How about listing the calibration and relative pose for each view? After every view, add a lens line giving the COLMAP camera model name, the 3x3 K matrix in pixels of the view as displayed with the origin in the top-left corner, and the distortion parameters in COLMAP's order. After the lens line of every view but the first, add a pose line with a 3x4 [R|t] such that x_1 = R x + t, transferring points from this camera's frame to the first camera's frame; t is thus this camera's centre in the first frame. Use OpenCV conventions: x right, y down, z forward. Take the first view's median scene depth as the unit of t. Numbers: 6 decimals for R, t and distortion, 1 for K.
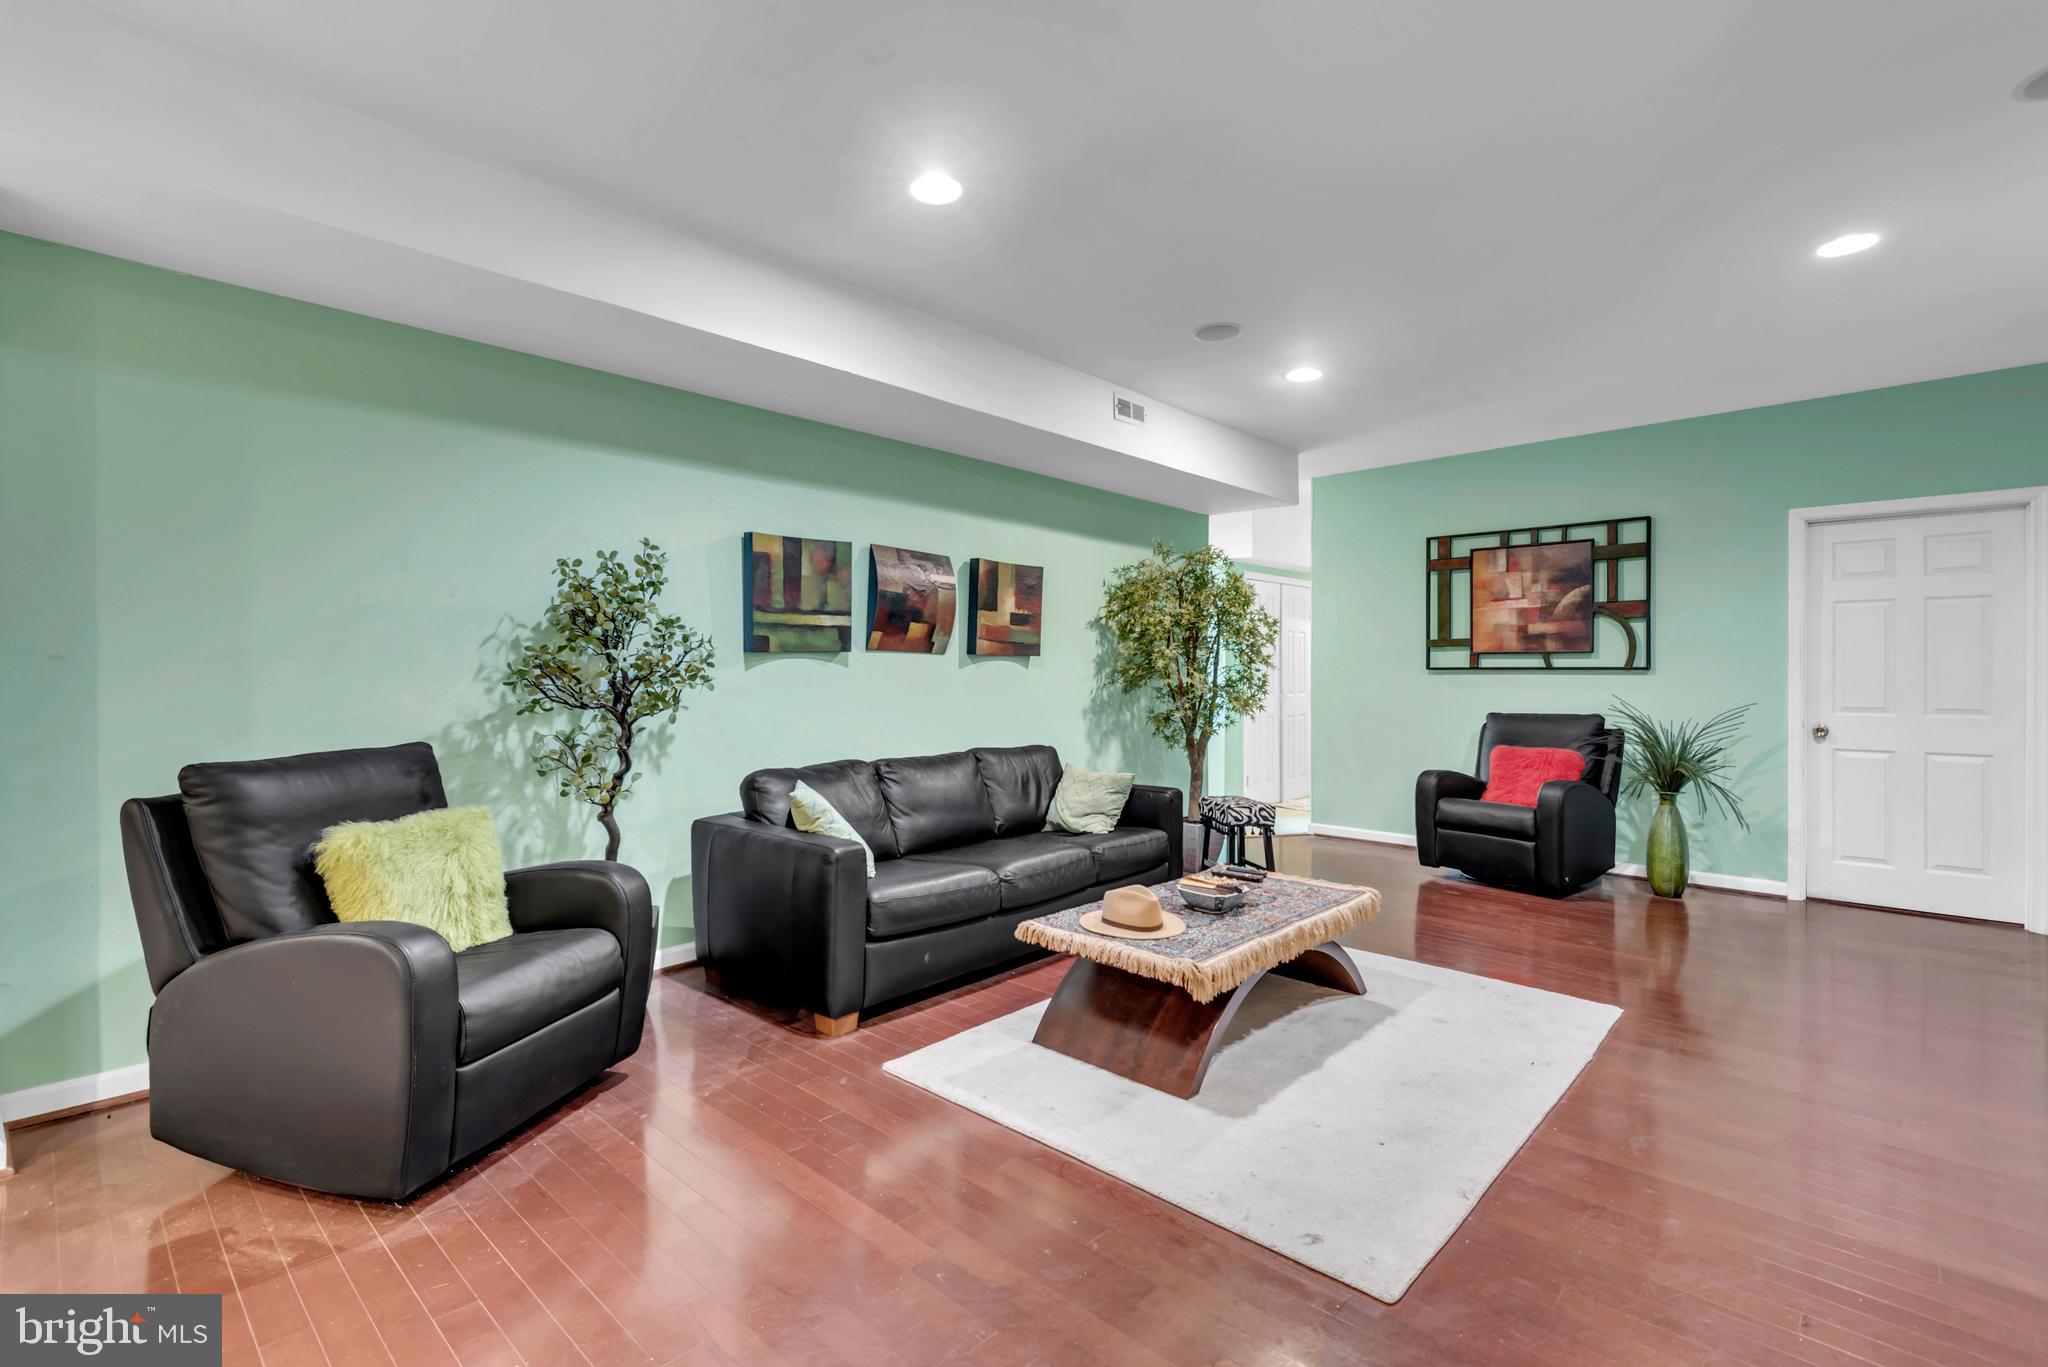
lens RADIAL K [[931.5, 0, 1024.3], [0, 931.5, 678.5], [0, 0, 1]] dist [0.004883, -0.001045]
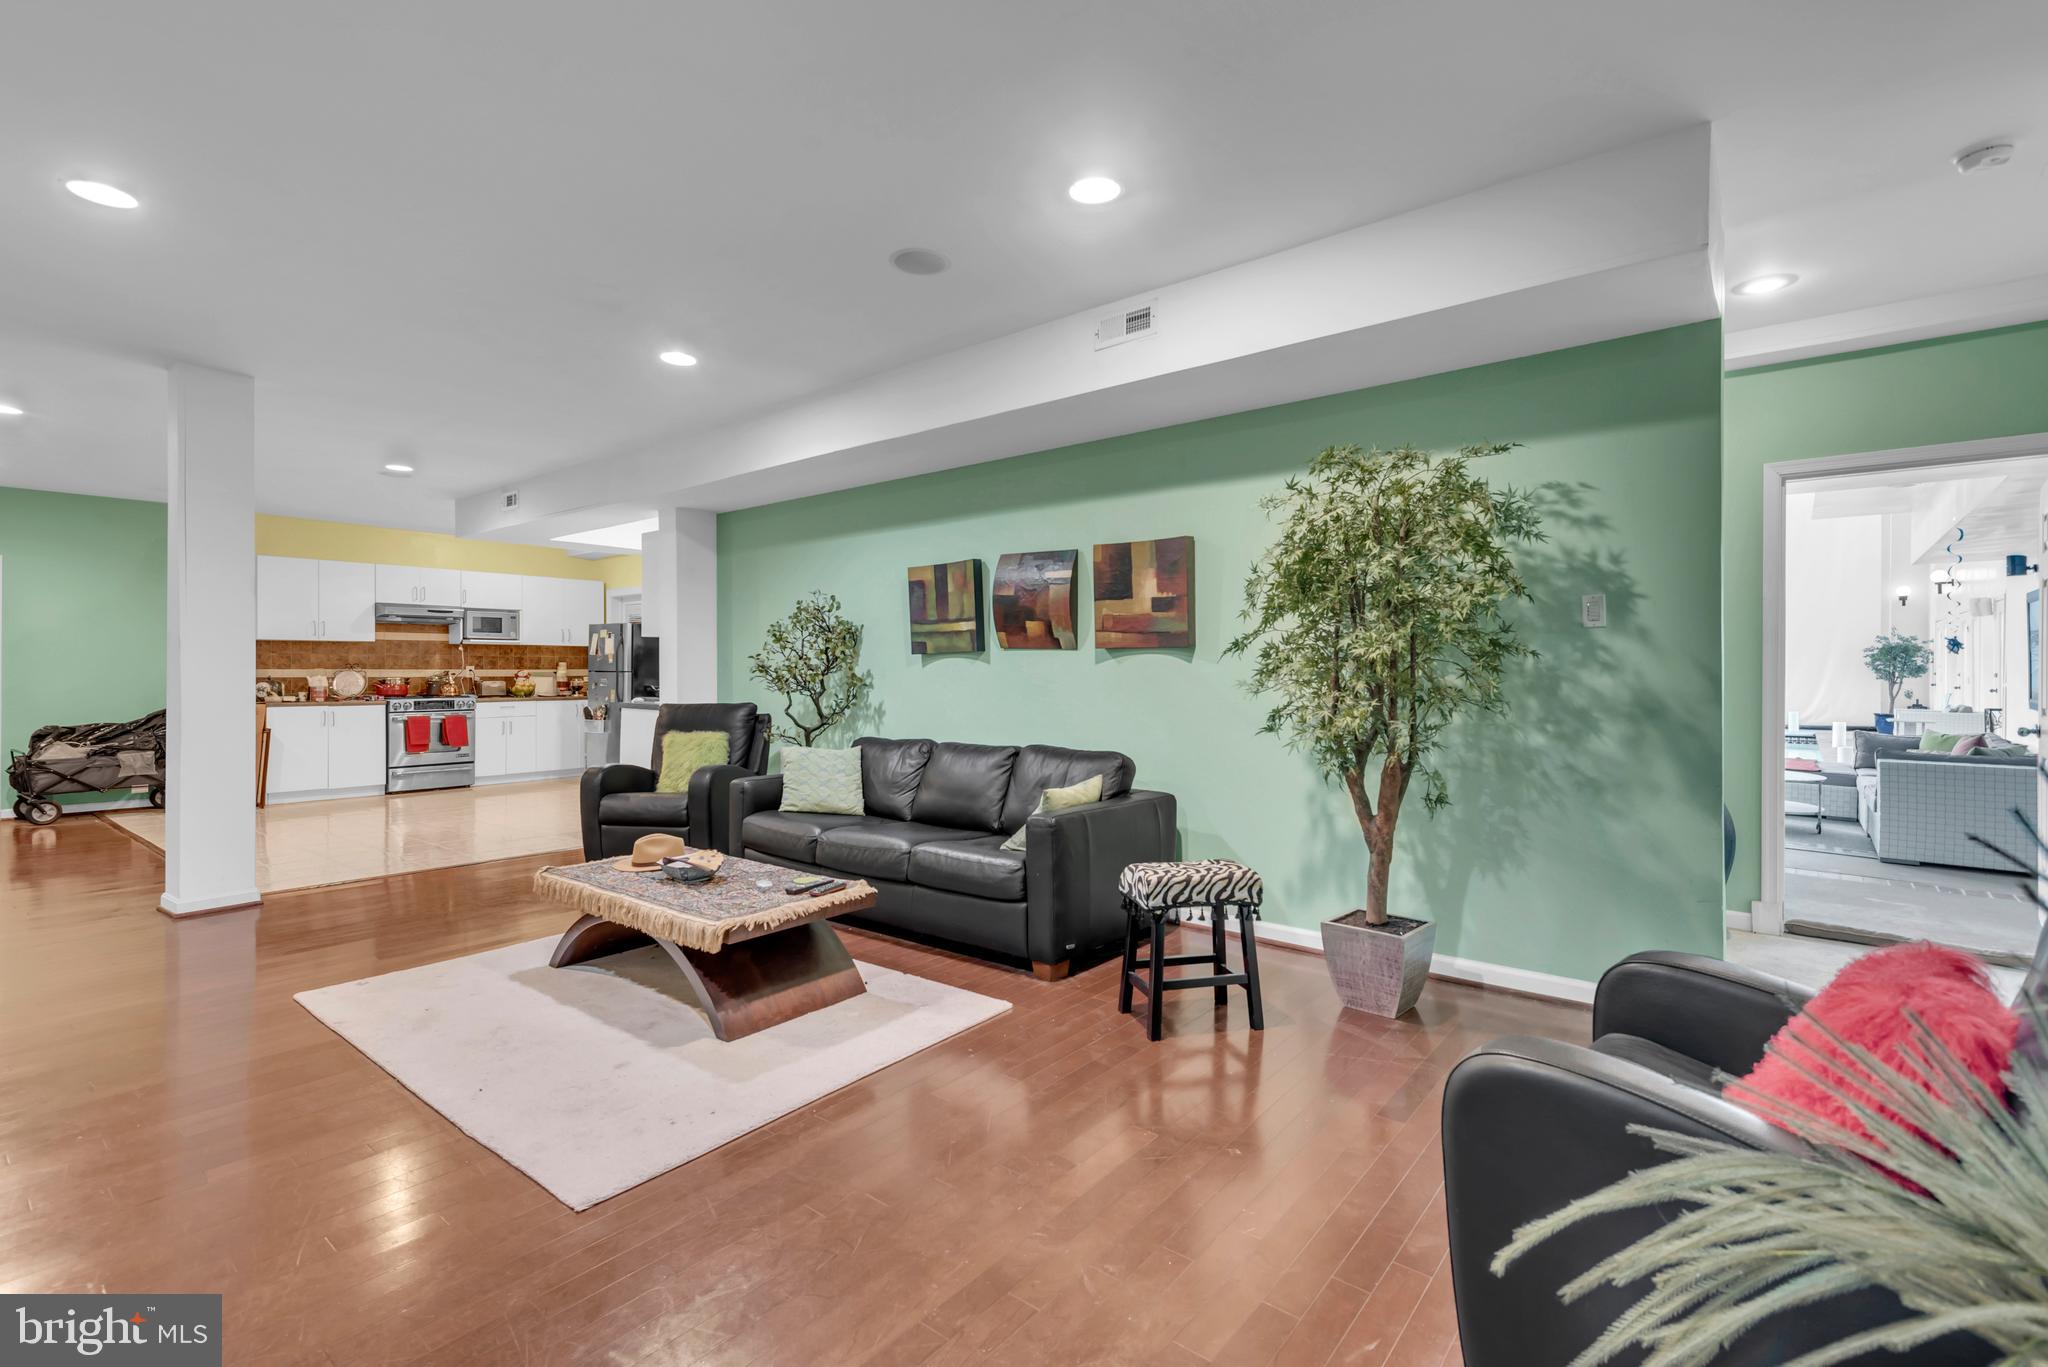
lens RADIAL K [[931.5, 0, 1019.8], [0, 931.5, 674.9], [0, 0, 1]] dist [0.004883, -0.001045]
pose [[0.066486, -0.011328, -0.997723, 0.975447], [-0.011937, 0.999855, -0.012148, 0.014441], [0.997716, 0.012717, 0.066341, 0.964178]]
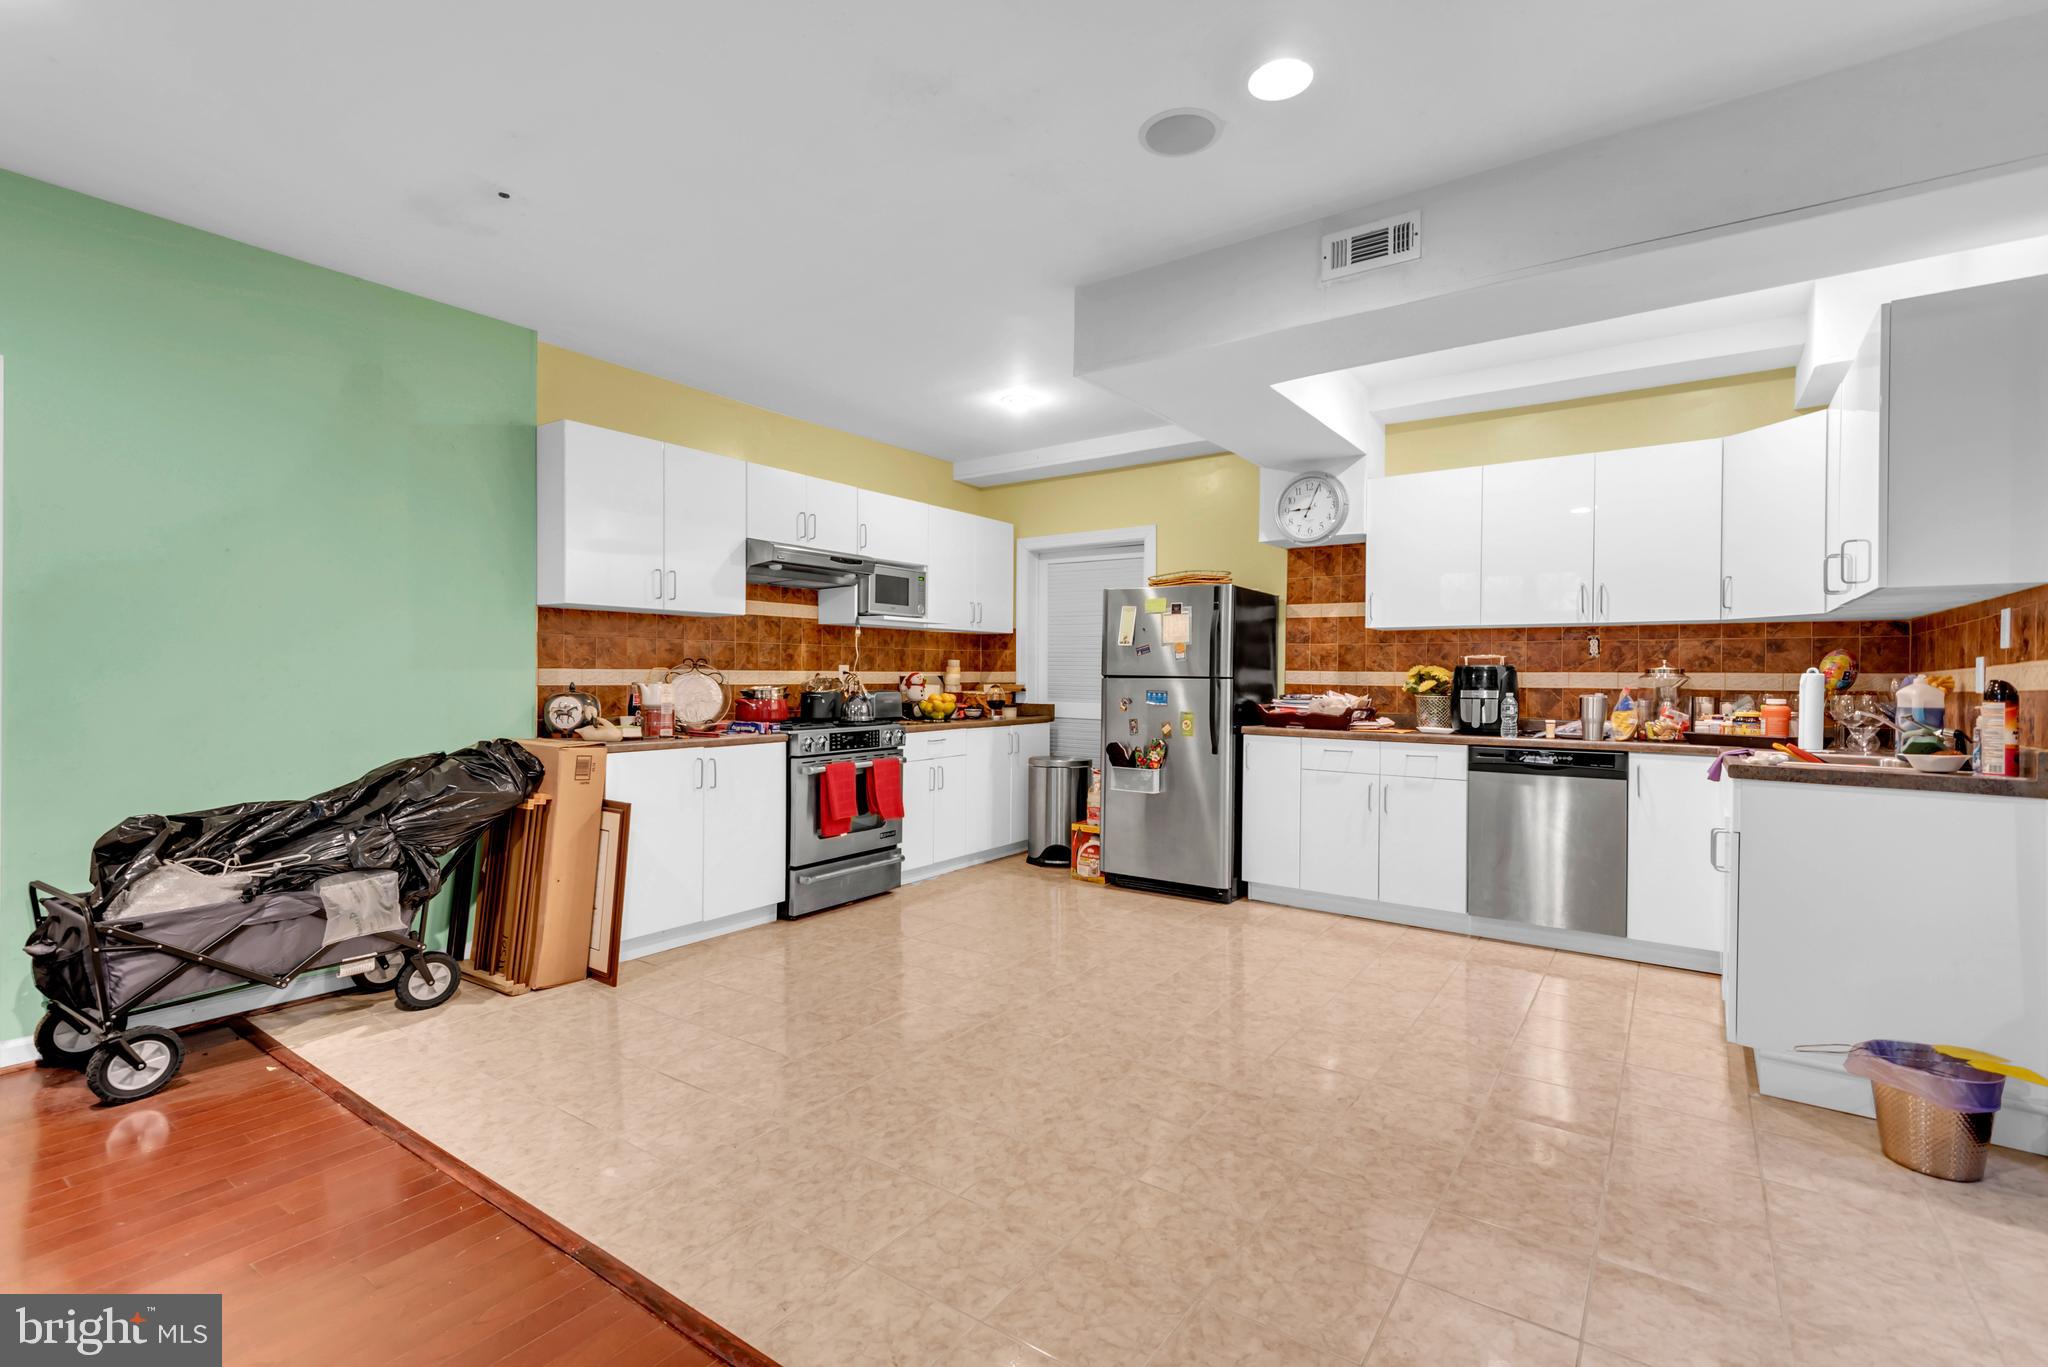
lens RADIAL K [[931.5, 0, 1027.9], [0, 931.5, 687.3], [0, 0, 1]] dist [0.004883, -0.001045]
pose [[0.133943, -0.002300, -0.990986, 0.779846], [-0.014180, 0.999890, -0.004237, 0.014195], [0.990888, 0.014620, 0.133895, 0.763349]]
